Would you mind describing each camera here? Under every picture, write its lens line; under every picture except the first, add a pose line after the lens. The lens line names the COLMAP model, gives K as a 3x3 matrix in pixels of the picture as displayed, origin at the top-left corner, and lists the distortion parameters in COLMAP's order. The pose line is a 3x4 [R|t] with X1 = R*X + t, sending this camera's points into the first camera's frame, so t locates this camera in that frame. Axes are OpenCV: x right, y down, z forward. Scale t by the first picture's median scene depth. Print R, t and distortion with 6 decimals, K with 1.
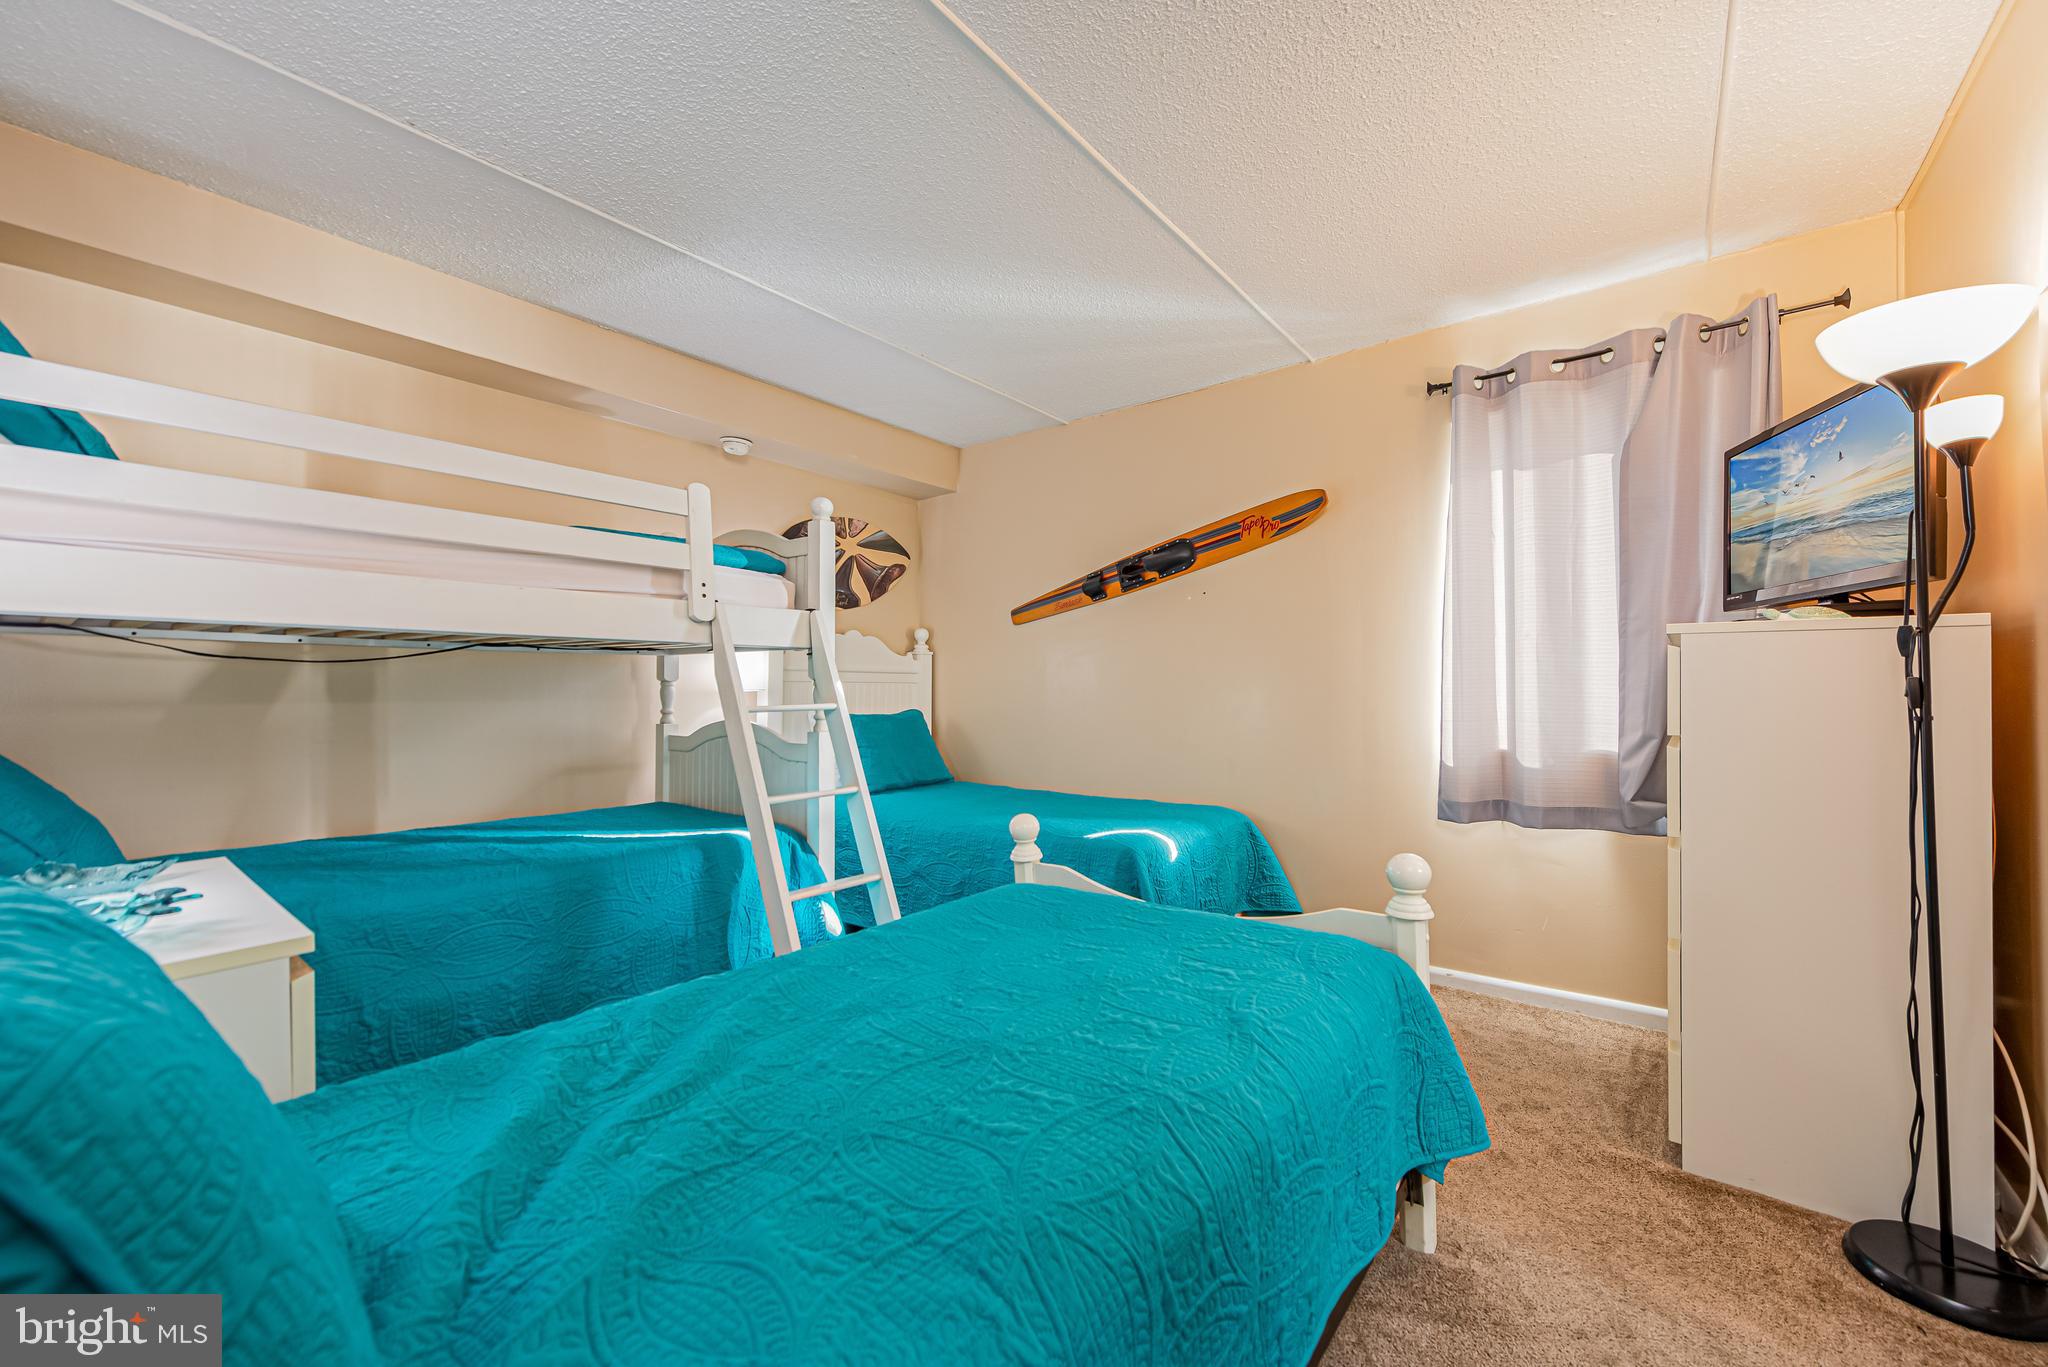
lens RADIAL K [[803.1, 0, 1027.2], [0, 803.1, 683.9], [0, 0, 1]] dist [0.008806, -0.002084]
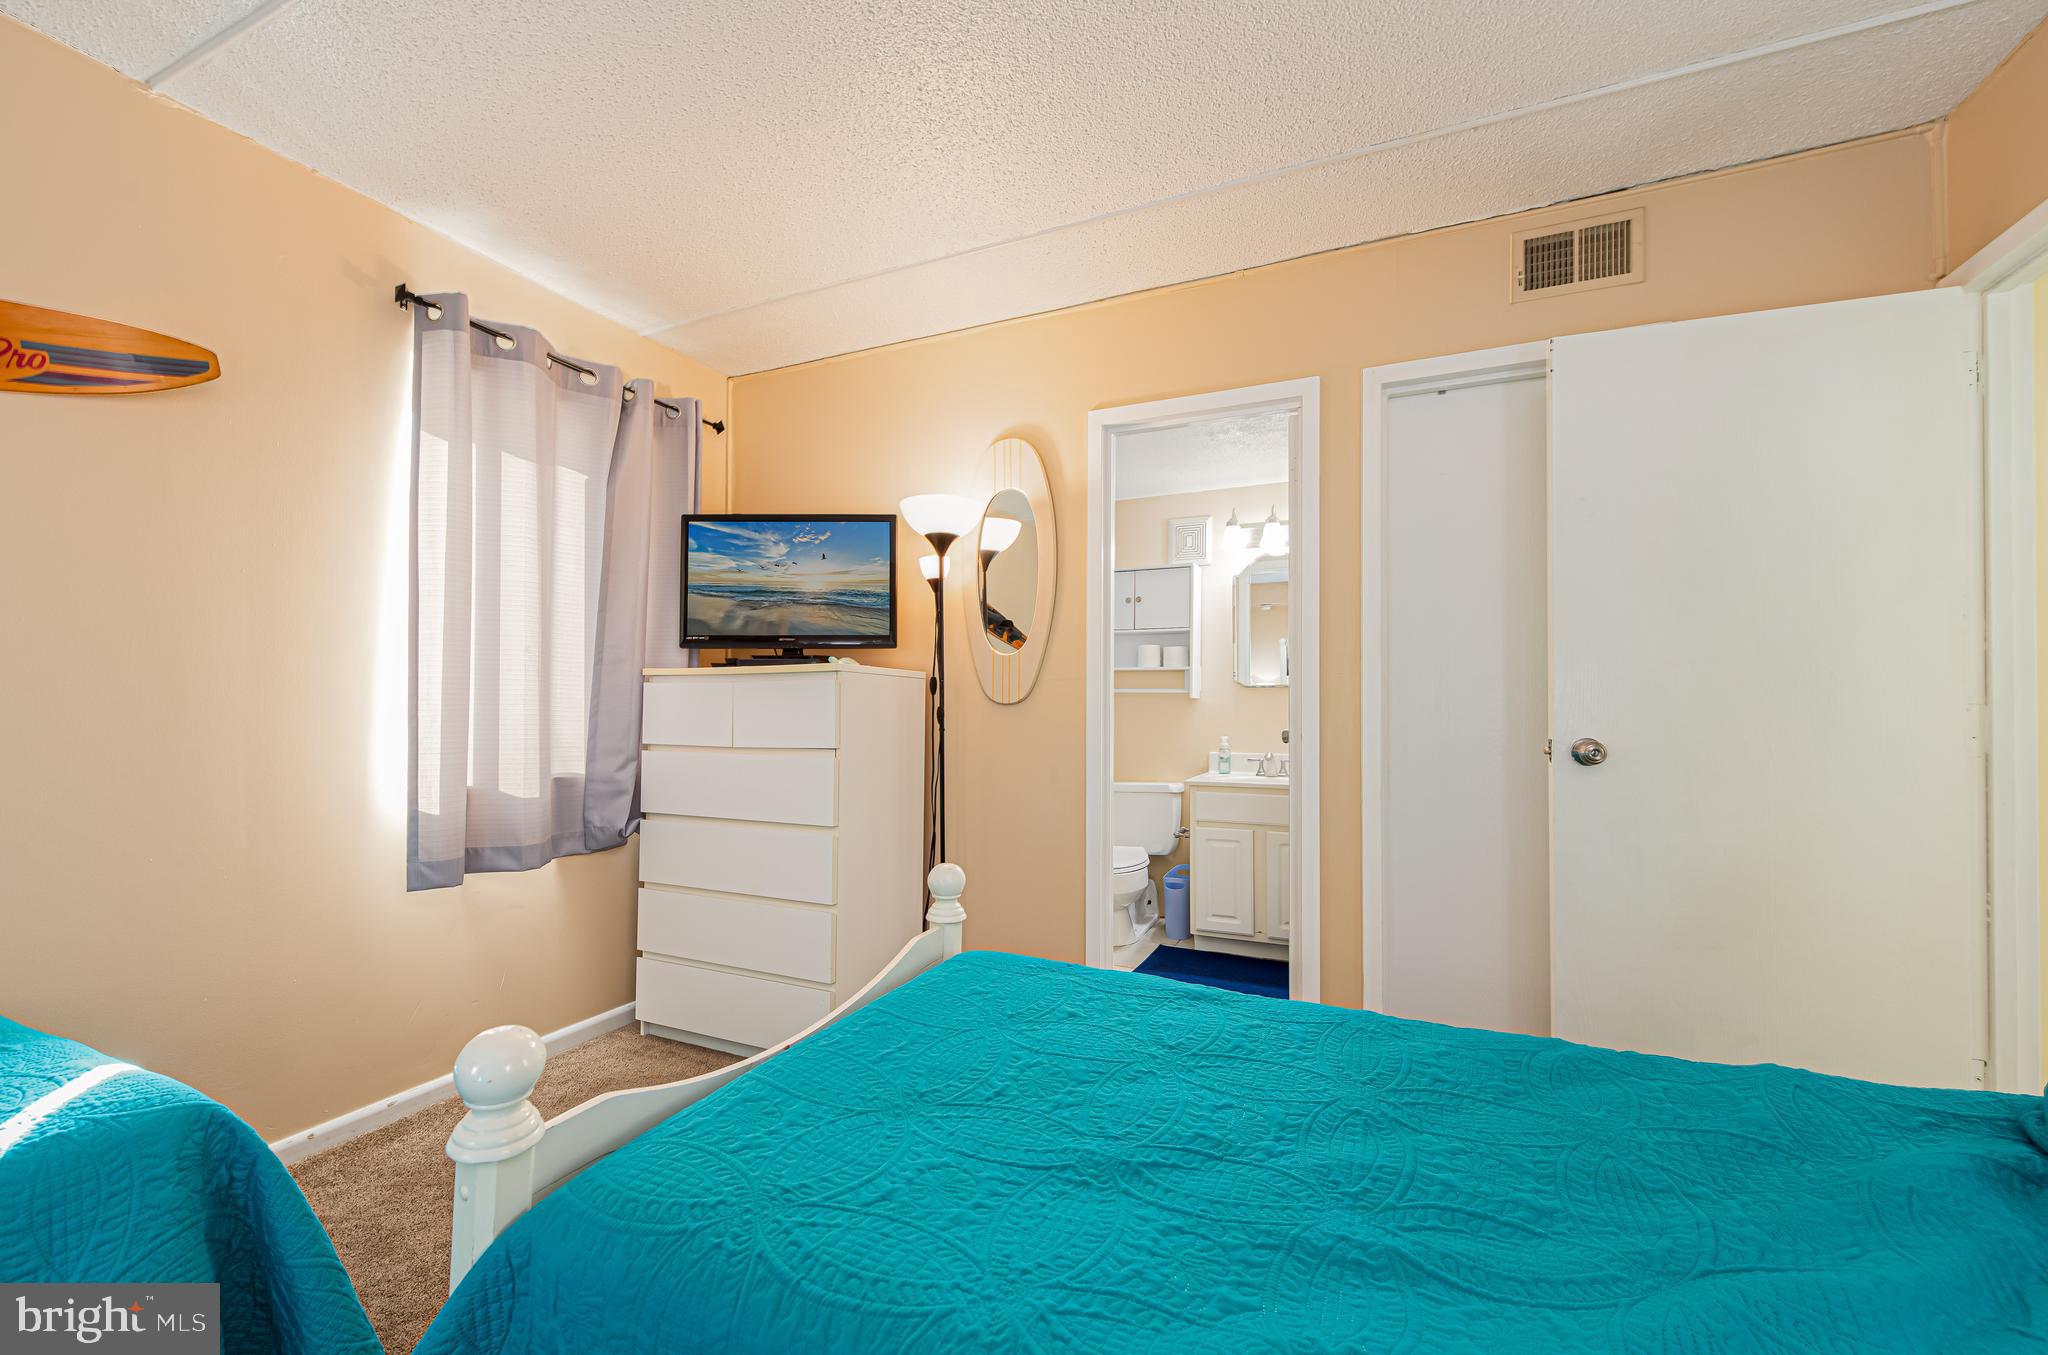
lens RADIAL K [[824.4, 0, 996.4], [0, 824.4, 716.2], [0, 0, 1]] dist [0.011888, -0.000012]
pose [[-0.219637, 0.003199, 0.975576, -0.430498], [-0.007247, 0.999962, -0.004911, 0.012617], [-0.975555, -0.008149, -0.219606, 0.818712]]
